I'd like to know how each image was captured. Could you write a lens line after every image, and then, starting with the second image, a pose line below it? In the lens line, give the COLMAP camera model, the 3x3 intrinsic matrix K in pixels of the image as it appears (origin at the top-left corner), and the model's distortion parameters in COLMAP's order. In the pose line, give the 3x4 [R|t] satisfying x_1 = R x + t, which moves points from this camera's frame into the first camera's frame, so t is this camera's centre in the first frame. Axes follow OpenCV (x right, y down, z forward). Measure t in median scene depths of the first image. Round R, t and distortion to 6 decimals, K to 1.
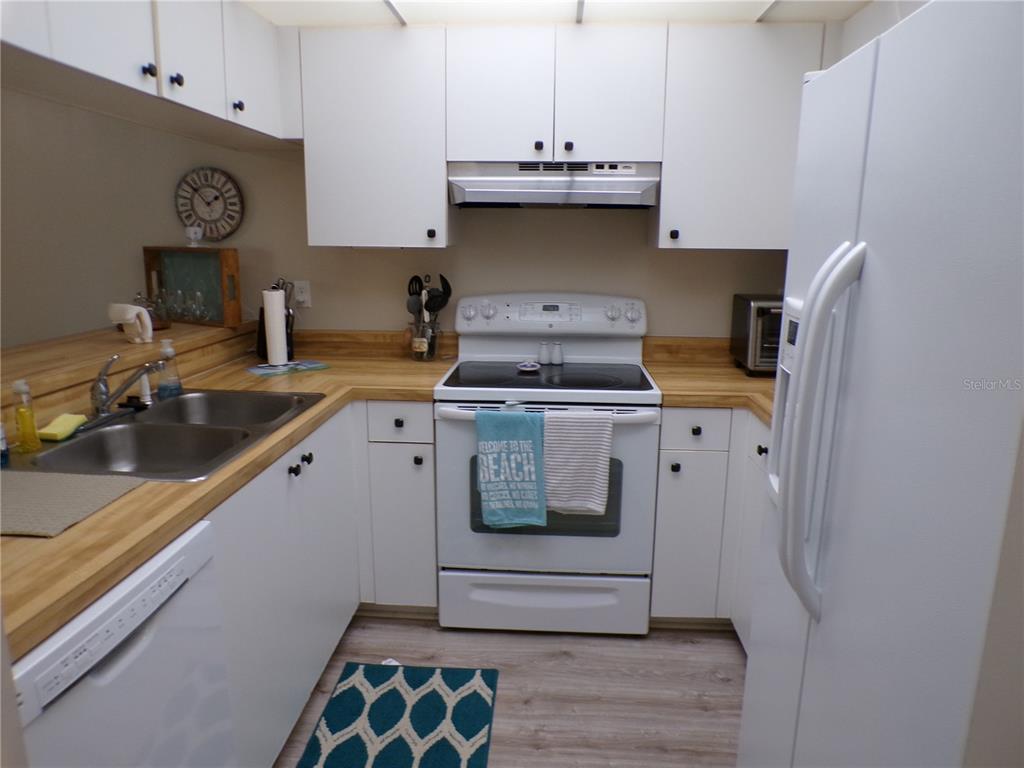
lens RADIAL K [[691.4, 0, 510.8], [0, 691.4, 384.5], [0, 0, 1]] dist [-0.051610, 0.027969]
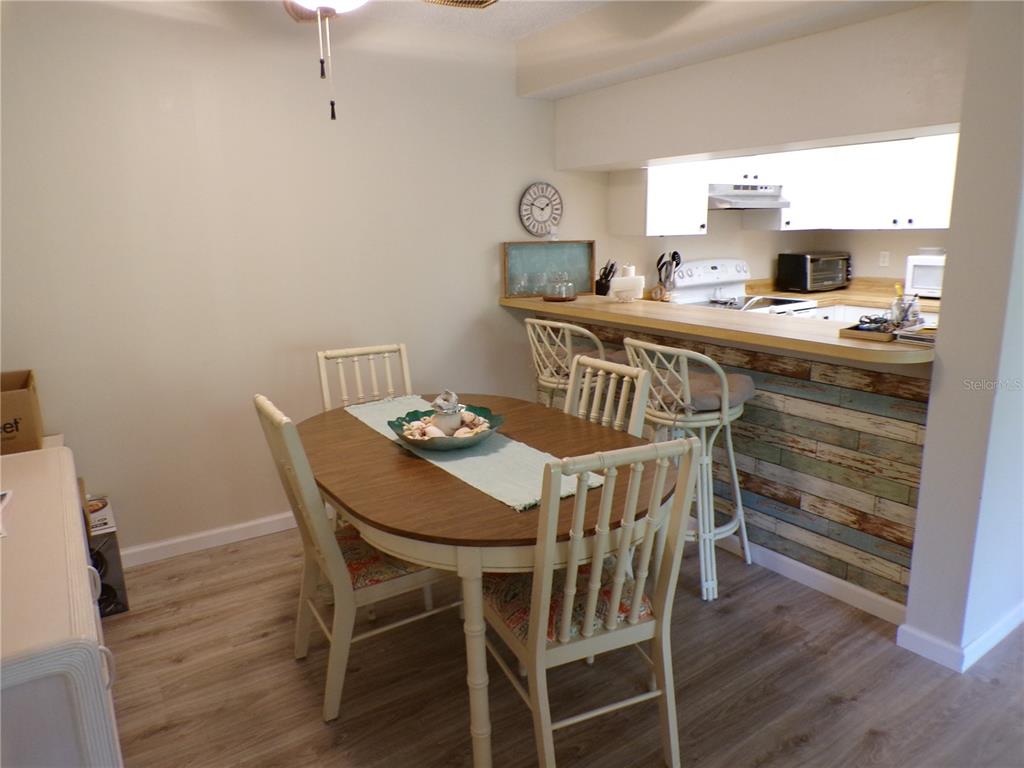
lens RADIAL K [[691.4, 0, 510.8], [0, 691.4, 384.5], [0, 0, 1]] dist [-0.051610, 0.027969]
pose [[0.789462, -0.167968, 0.590370, -1.550933], [0.160279, 0.984871, 0.065878, -0.021073], [-0.592503, 0.042616, 0.804440, -0.070805]]
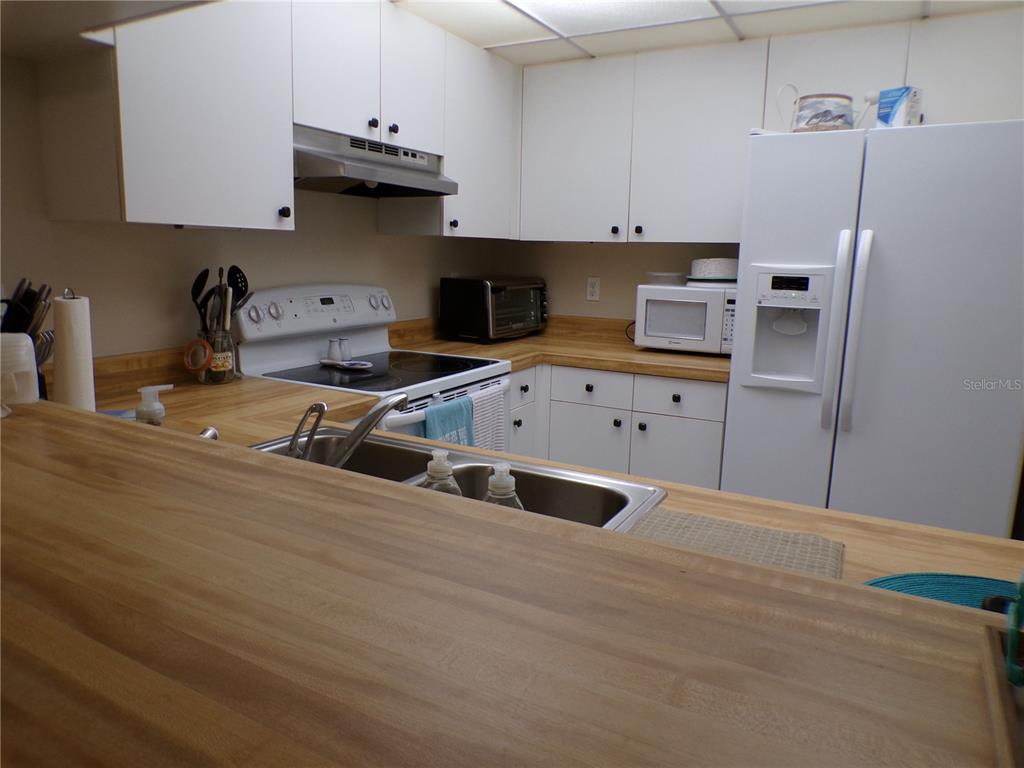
lens RADIAL K [[691.4, 0, 510.8], [0, 691.4, 384.5], [0, 0, 1]] dist [-0.051610, 0.027969]
pose [[0.426281, -0.170390, 0.888398, -0.729766], [0.170987, 0.979573, 0.105832, -0.064542], [-0.888284, 0.106790, 0.446708, 0.437696]]
